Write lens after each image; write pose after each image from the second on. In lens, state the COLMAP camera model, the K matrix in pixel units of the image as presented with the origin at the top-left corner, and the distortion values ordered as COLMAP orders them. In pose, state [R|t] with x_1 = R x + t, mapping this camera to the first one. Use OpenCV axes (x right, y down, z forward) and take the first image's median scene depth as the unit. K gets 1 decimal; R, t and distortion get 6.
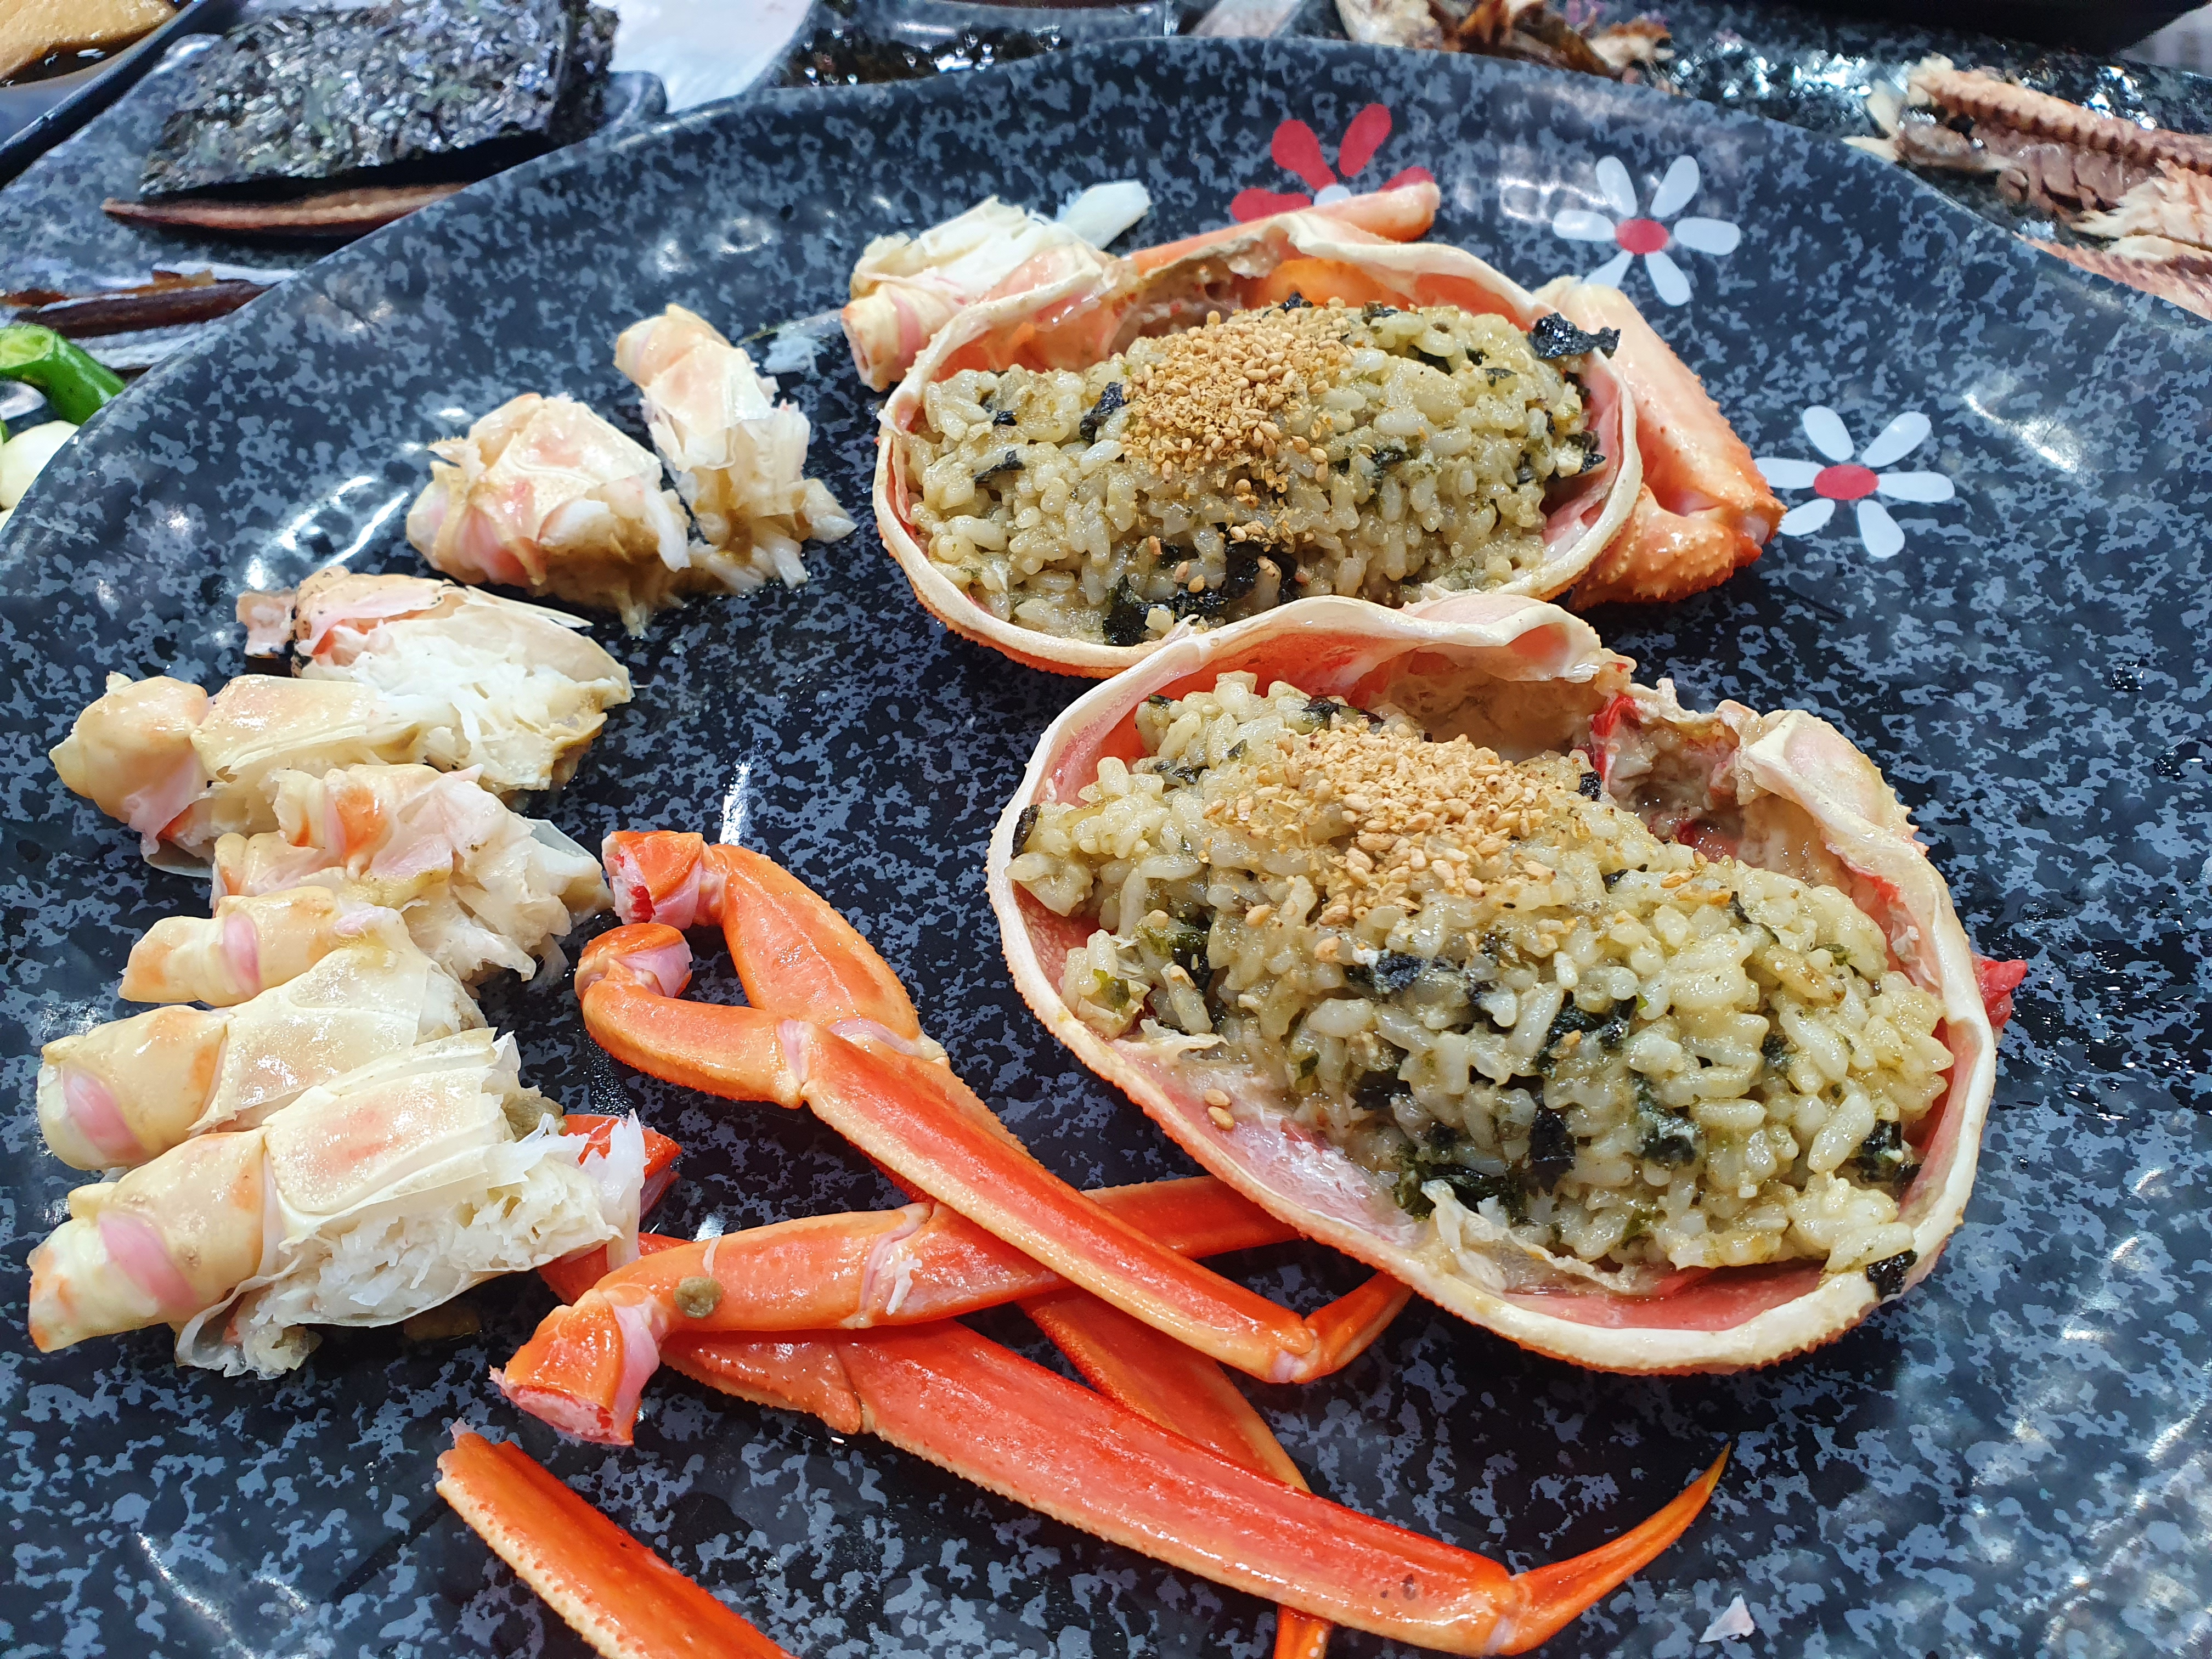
lens RADIAL K [[1709.9, 0, 1096.1], [0, 1709.9, 884.8], [0, 0, 1]] dist [-0.111936, 0.158918]
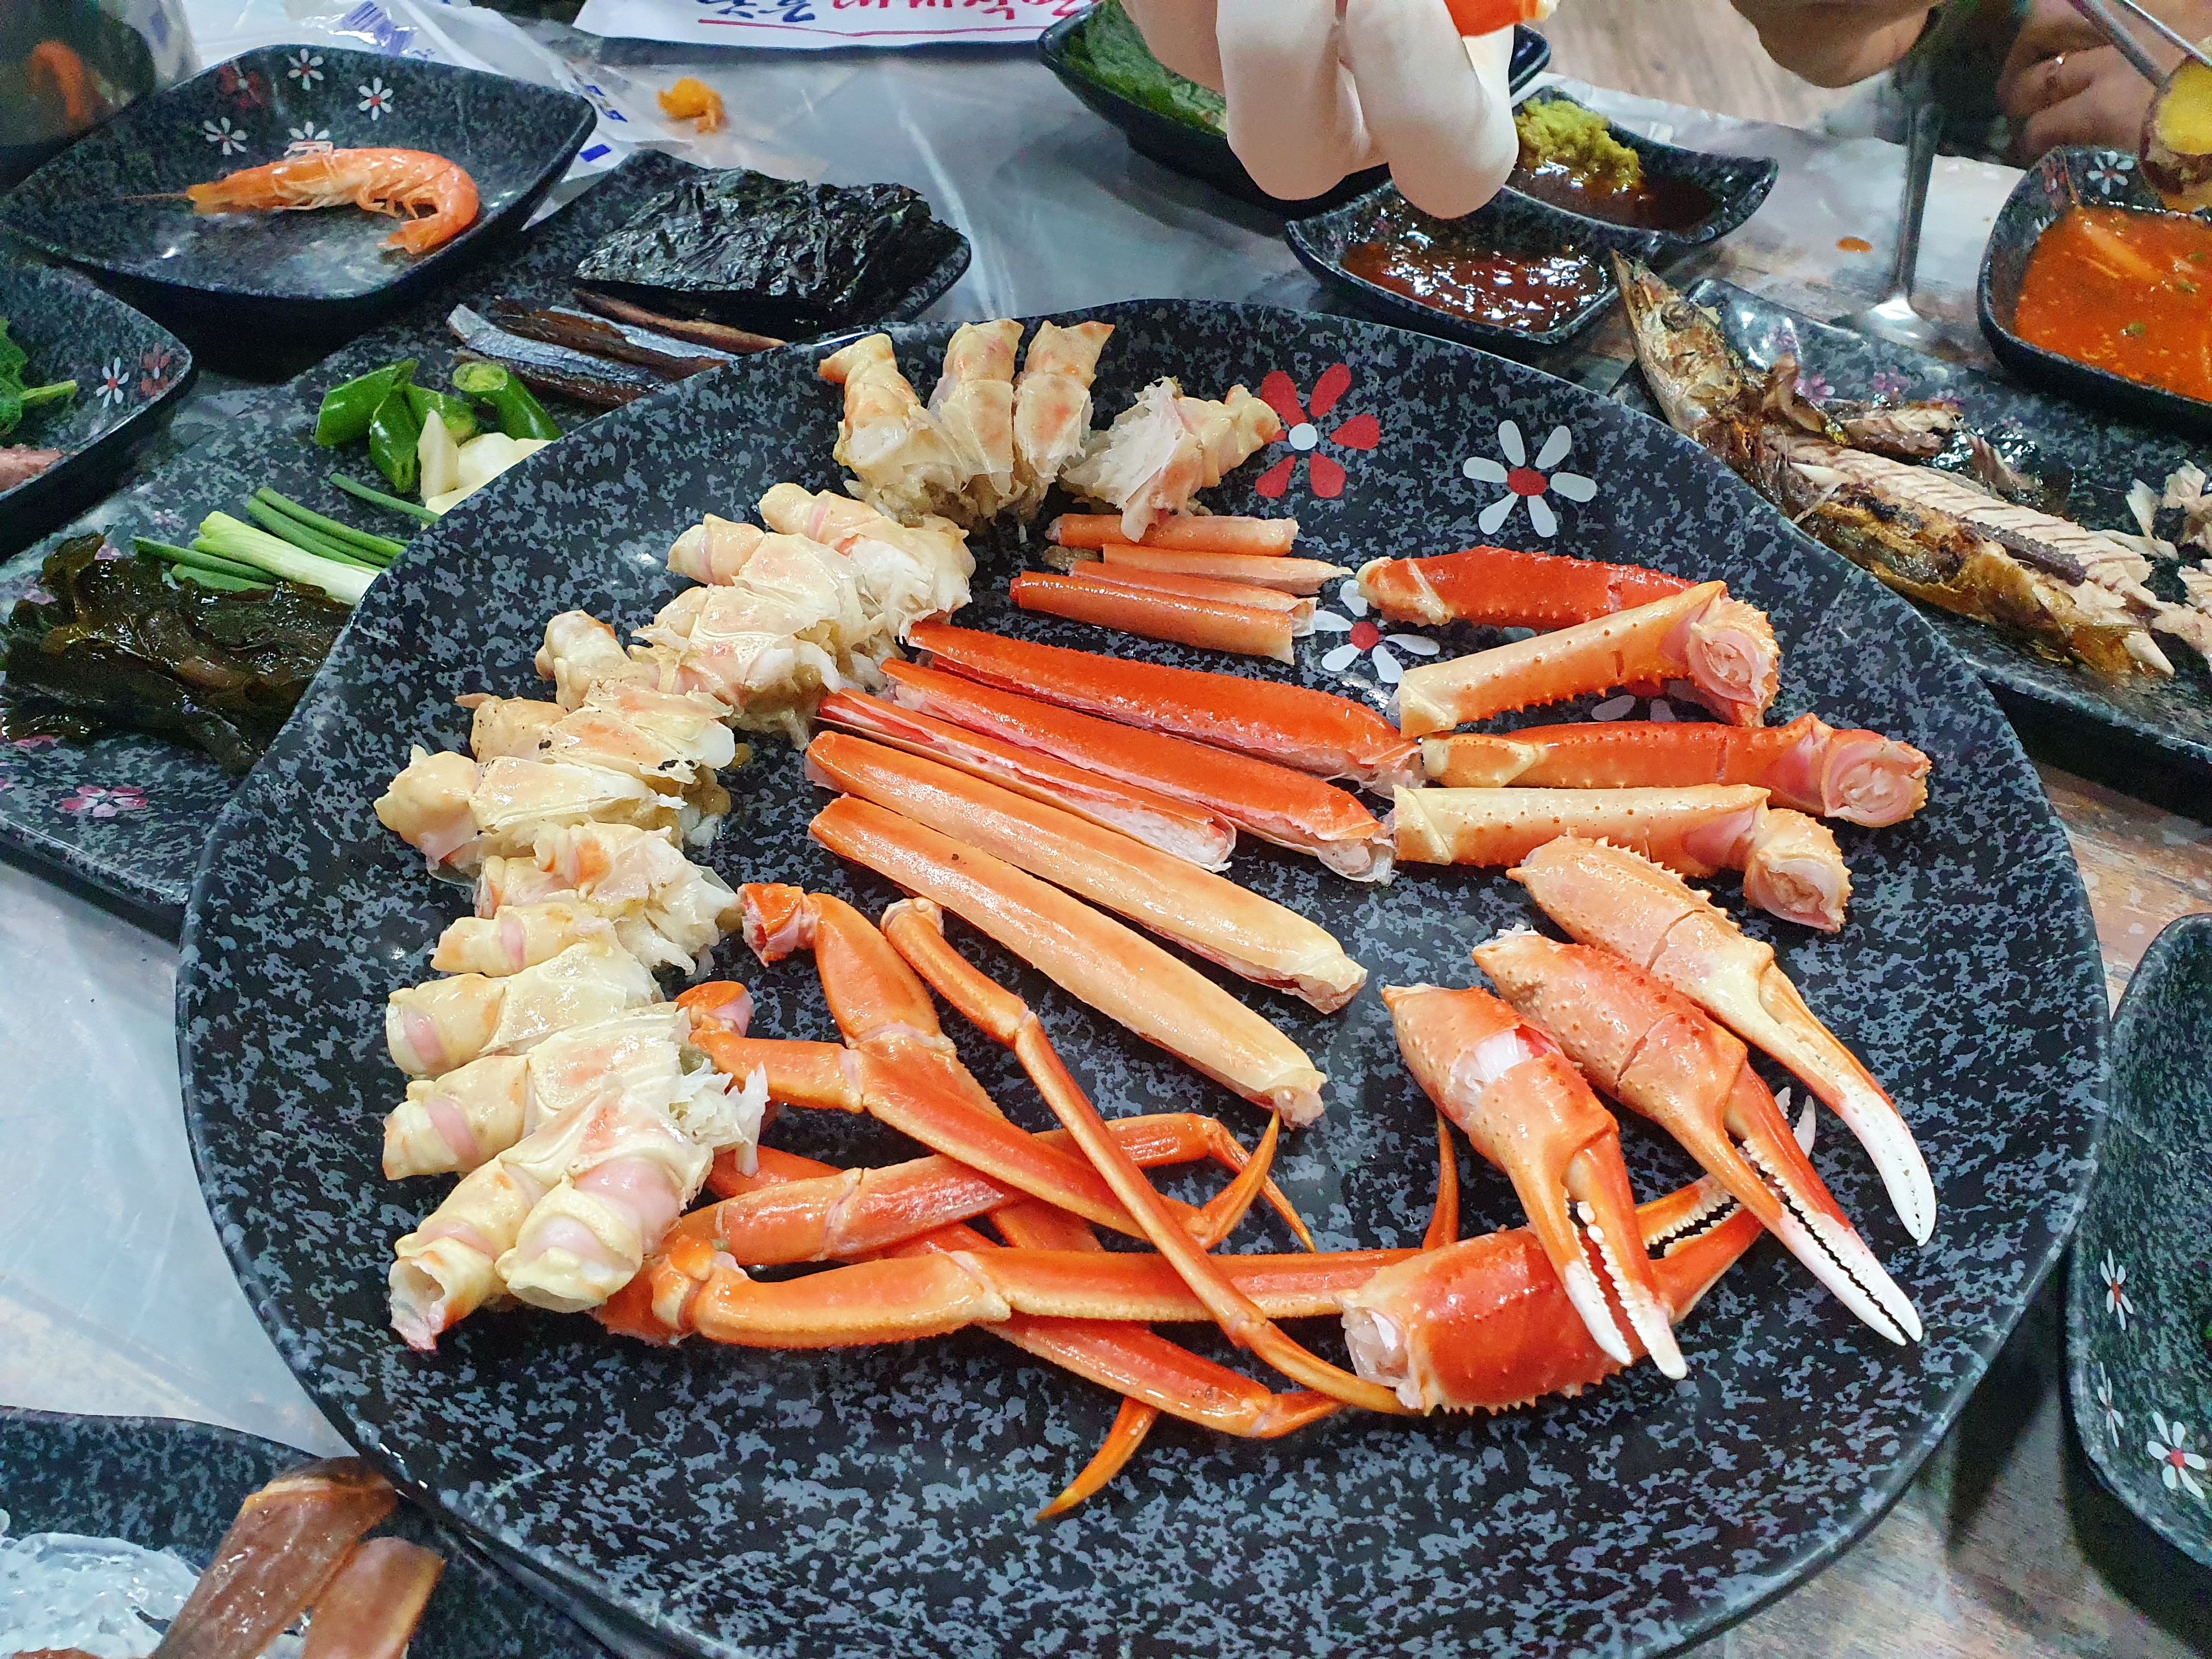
lens RADIAL K [[1641.5, 0, 1128.1], [0, 1641.5, 923.4], [0, 0, 1]] dist [-0.007448, 0.007636]
pose [[0.997313, 0.073242, -0.001639, 0.039592], [-0.073235, 0.997308, 0.003760, -0.017786], [0.001910, -0.003630, 0.999992, -0.361139]]
